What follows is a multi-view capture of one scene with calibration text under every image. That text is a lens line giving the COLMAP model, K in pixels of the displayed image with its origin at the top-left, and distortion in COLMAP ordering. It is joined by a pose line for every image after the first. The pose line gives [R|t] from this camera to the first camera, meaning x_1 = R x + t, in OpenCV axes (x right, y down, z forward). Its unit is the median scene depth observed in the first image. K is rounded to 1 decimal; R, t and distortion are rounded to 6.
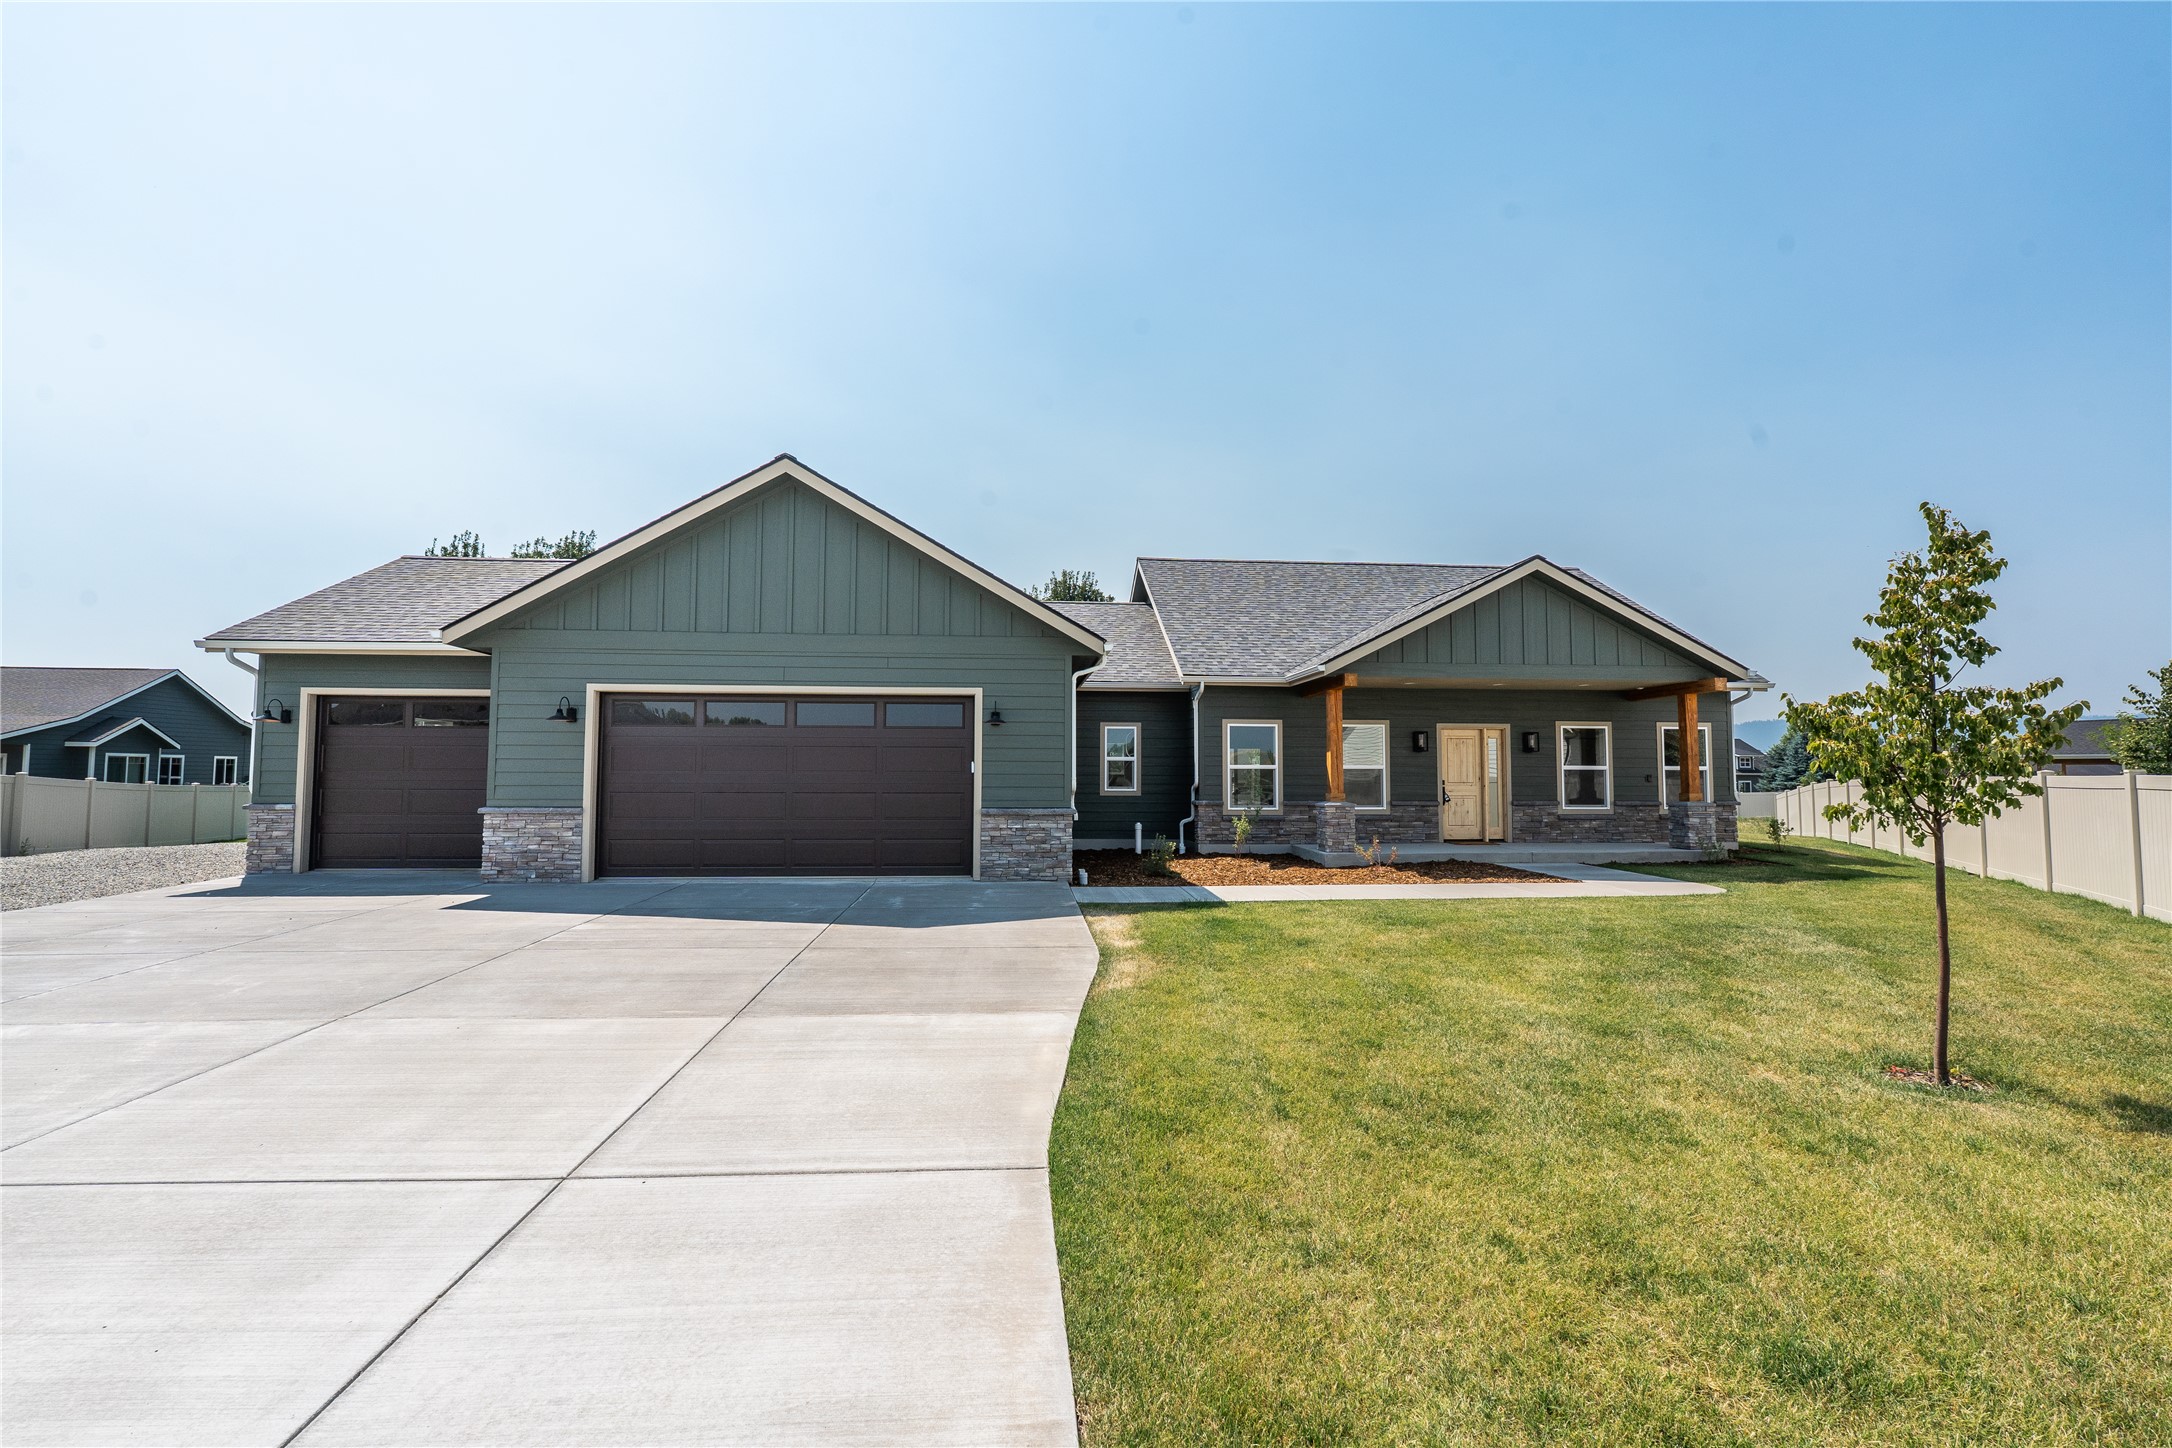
lens RADIAL K [[942.6, 0, 1086.0], [0, 942.6, 724.0], [0, 0, 1]] dist [-0.008338, 0.000221]
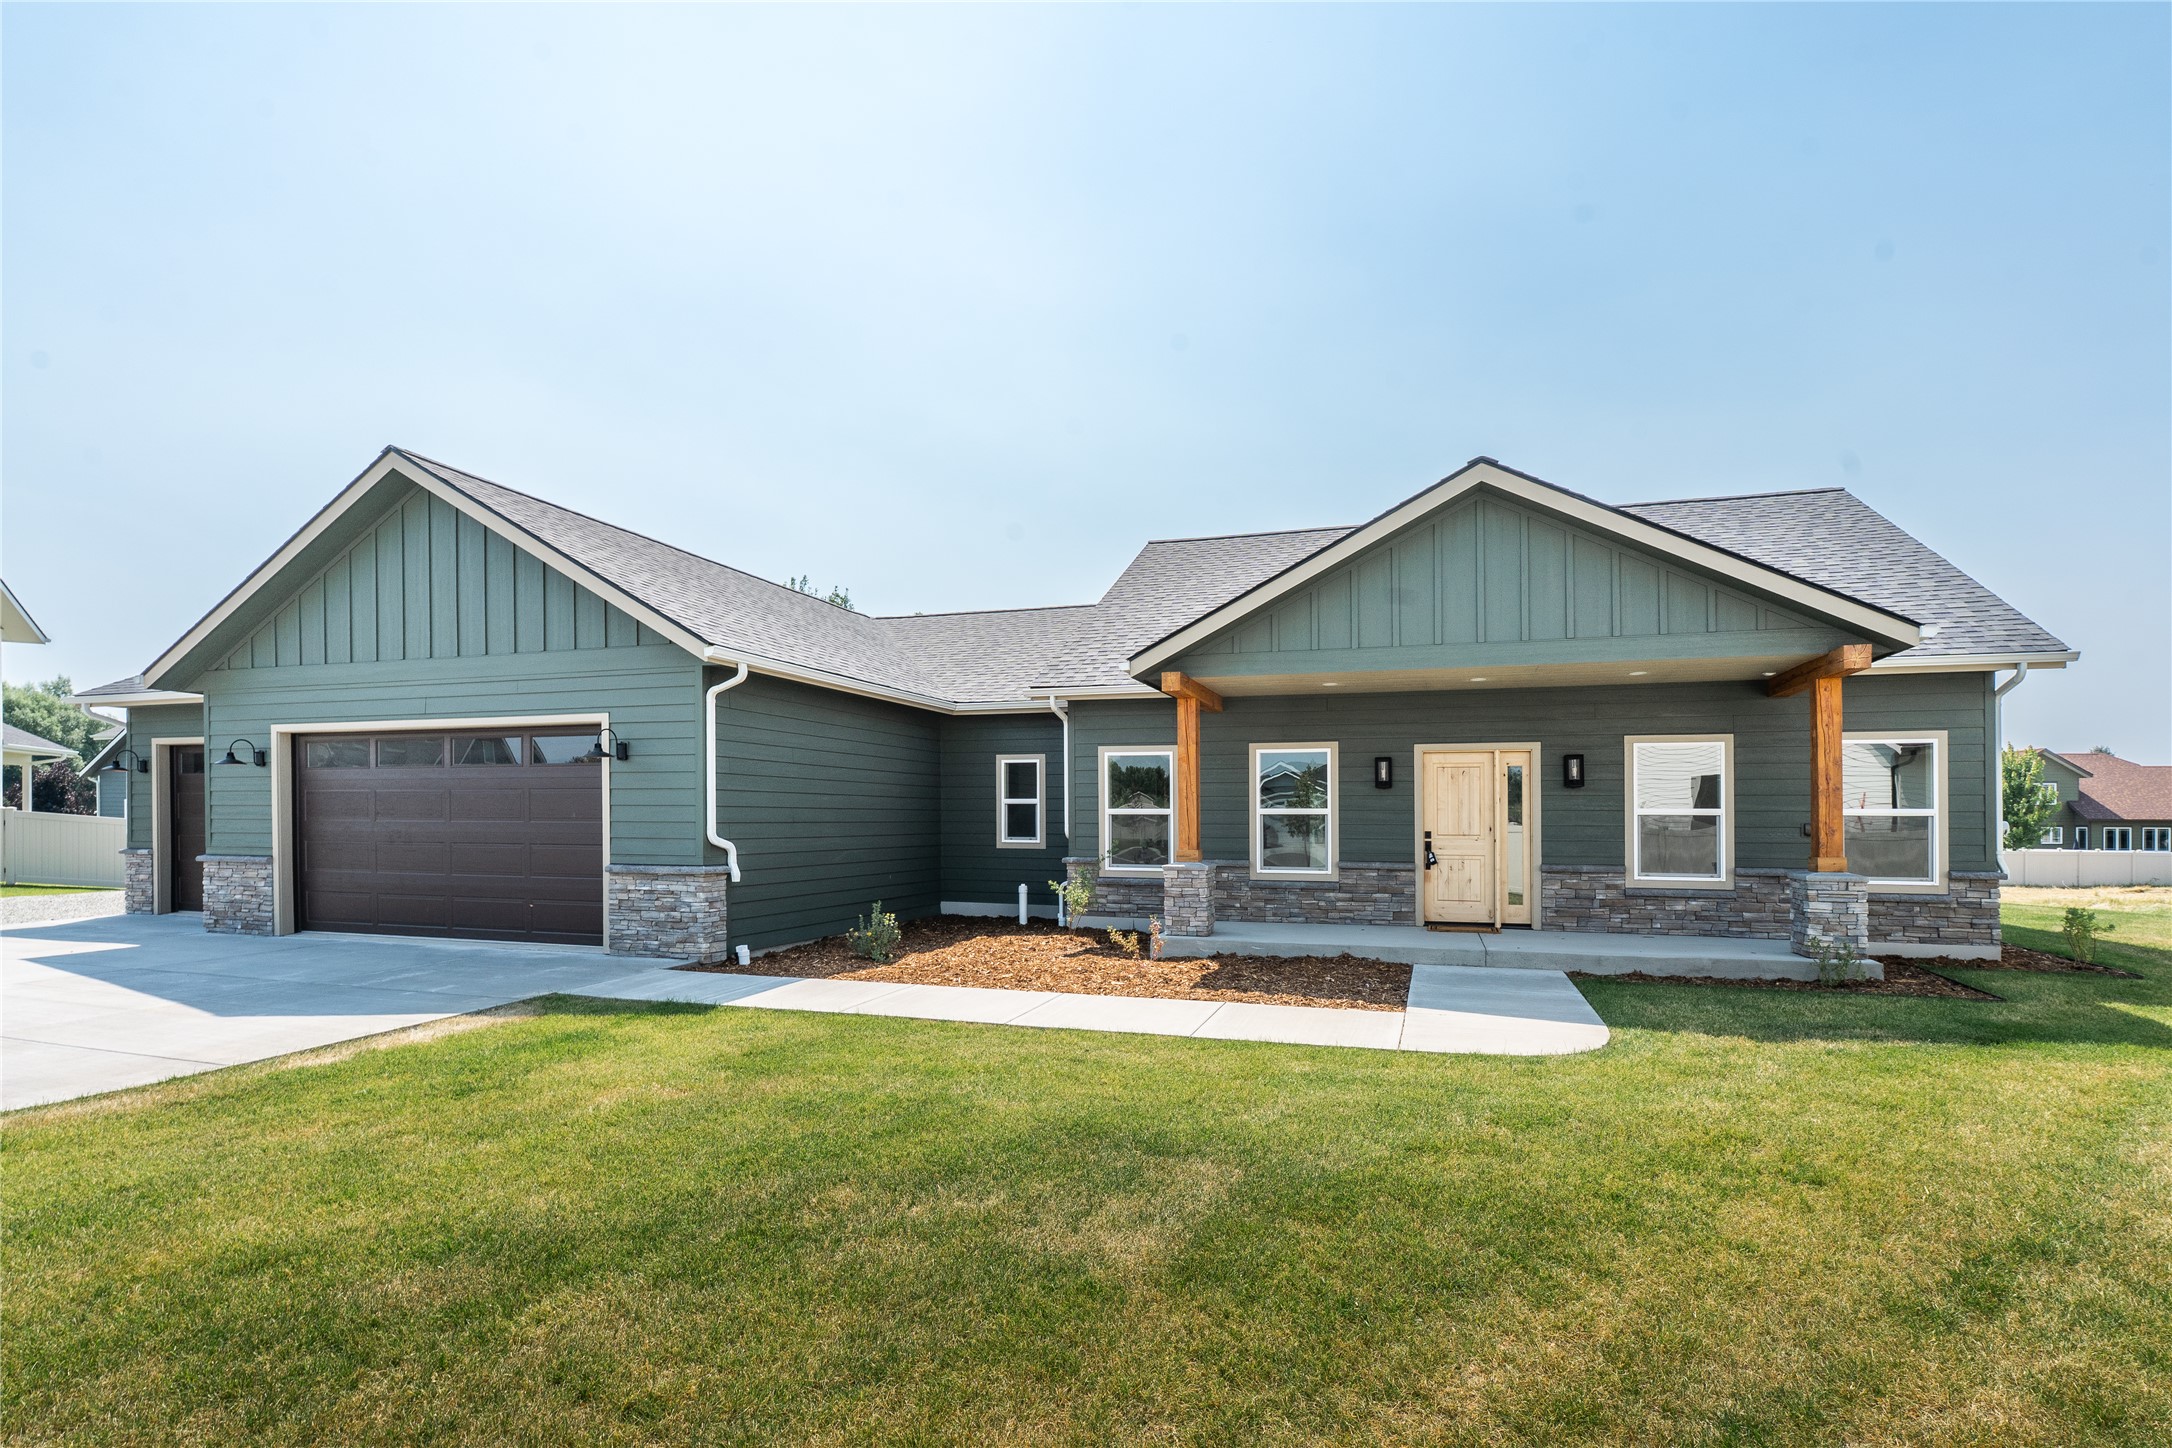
lens RADIAL K [[997.9, 0, 1139.9], [0, 997.9, 812.9], [0, 0, 1]] dist [-0.001648, -0.000094]
pose [[0.927832, -0.001732, -0.372995, 0.463280], [0.019160, 0.998890, 0.043022, 0.013467], [0.372507, -0.047063, 0.926835, 0.287067]]
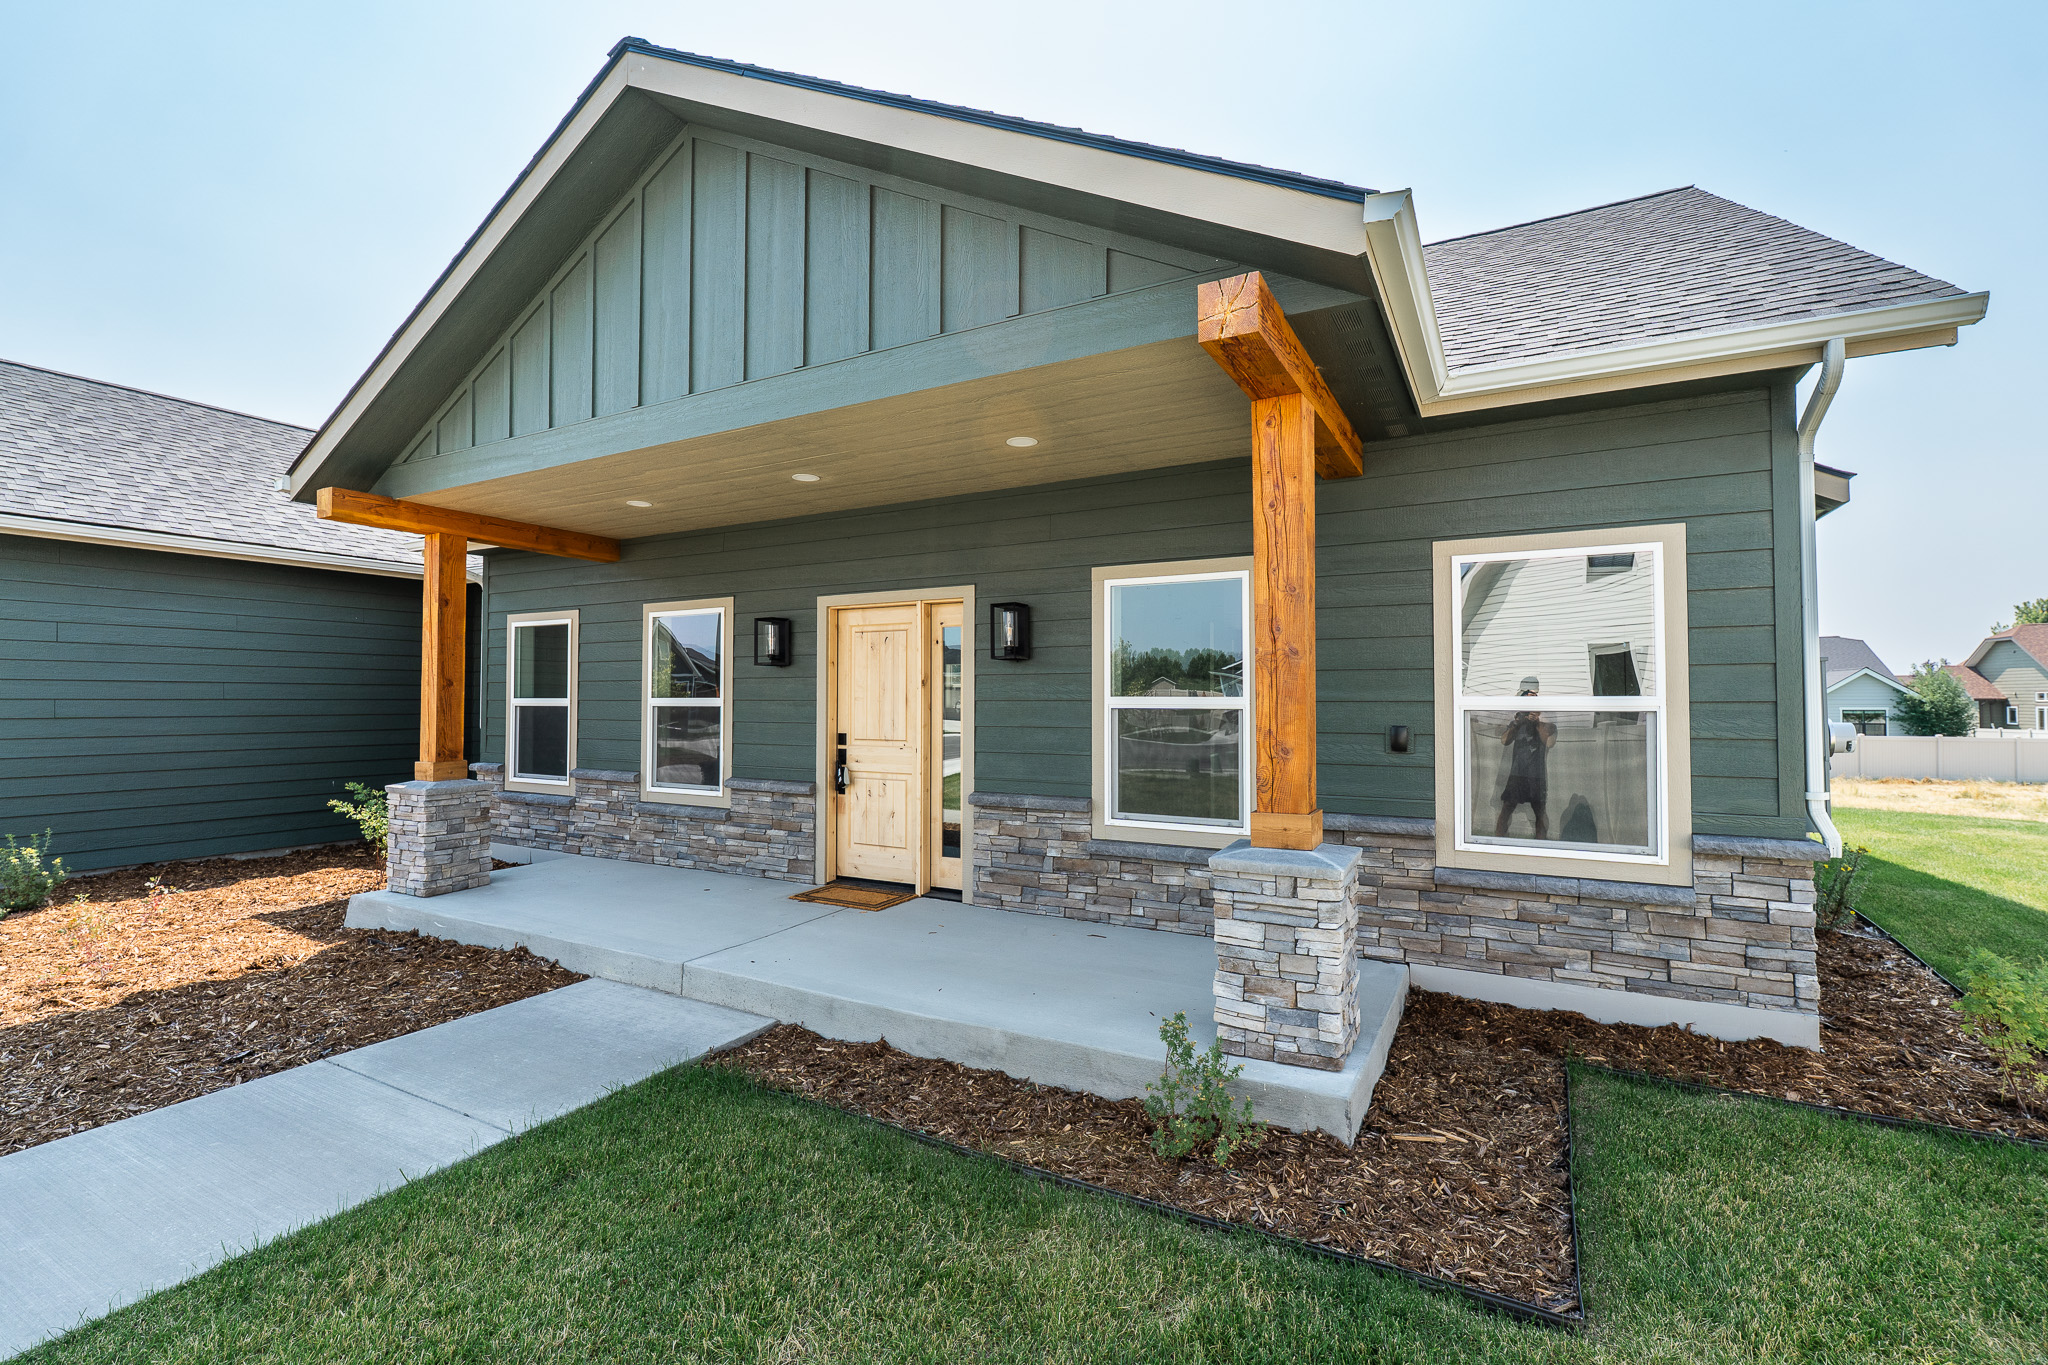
lens RADIAL K [[888.8, 0, 1024.0], [0, 888.8, 682.5], [0, 0, 1]] dist [-0.008338, 0.000221]
pose [[0.830543, -0.014205, -0.556773, 0.680671], [0.029892, 0.999371, 0.019094, 0.032985], [0.556151, -0.032501, 0.830445, 0.737280]]
